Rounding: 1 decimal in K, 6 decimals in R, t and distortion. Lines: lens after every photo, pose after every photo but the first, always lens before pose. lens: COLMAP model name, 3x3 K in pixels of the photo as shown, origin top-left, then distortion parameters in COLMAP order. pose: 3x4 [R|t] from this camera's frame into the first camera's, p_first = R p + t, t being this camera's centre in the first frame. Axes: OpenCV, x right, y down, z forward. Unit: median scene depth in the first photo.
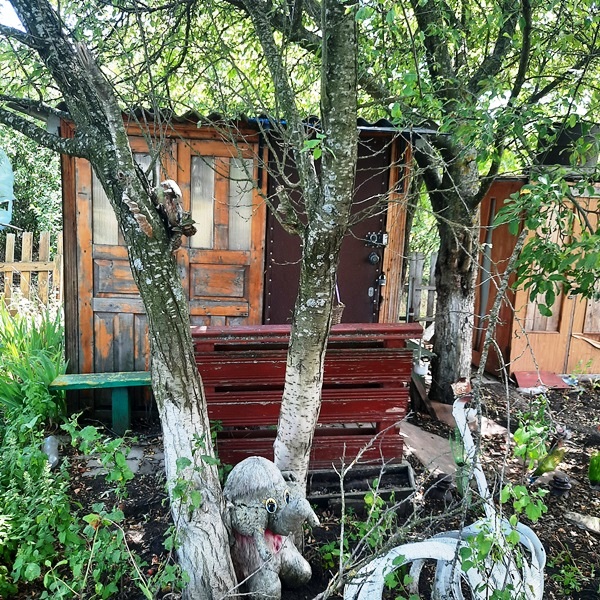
lens RADIAL K [[571.7, 0, 300.0], [0, 571.7, 300.0], [0, 0, 1]] dist [0.014923, -0.017611]
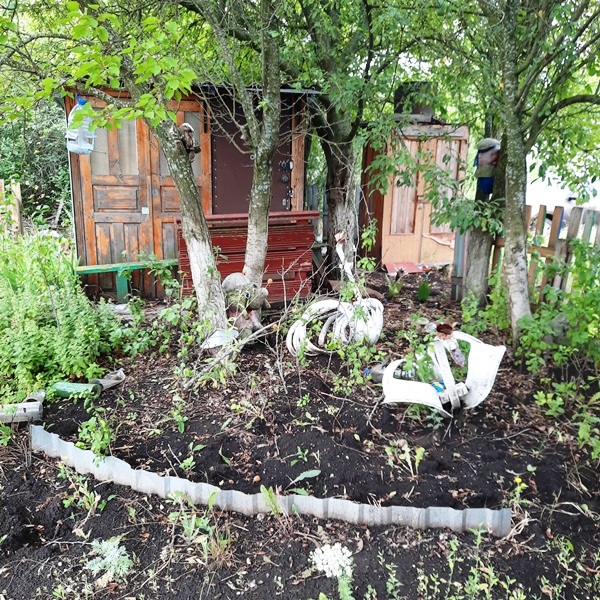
lens RADIAL K [[571.7, 0, 300.0], [0, 571.7, 300.0], [0, 0, 1]] dist [0.014923, -0.017611]
pose [[0.982665, -0.074382, 0.169817, -0.146483], [0.061166, 0.994772, 0.081782, 0.165272], [-0.175012, -0.069977, 0.982076, -0.669203]]
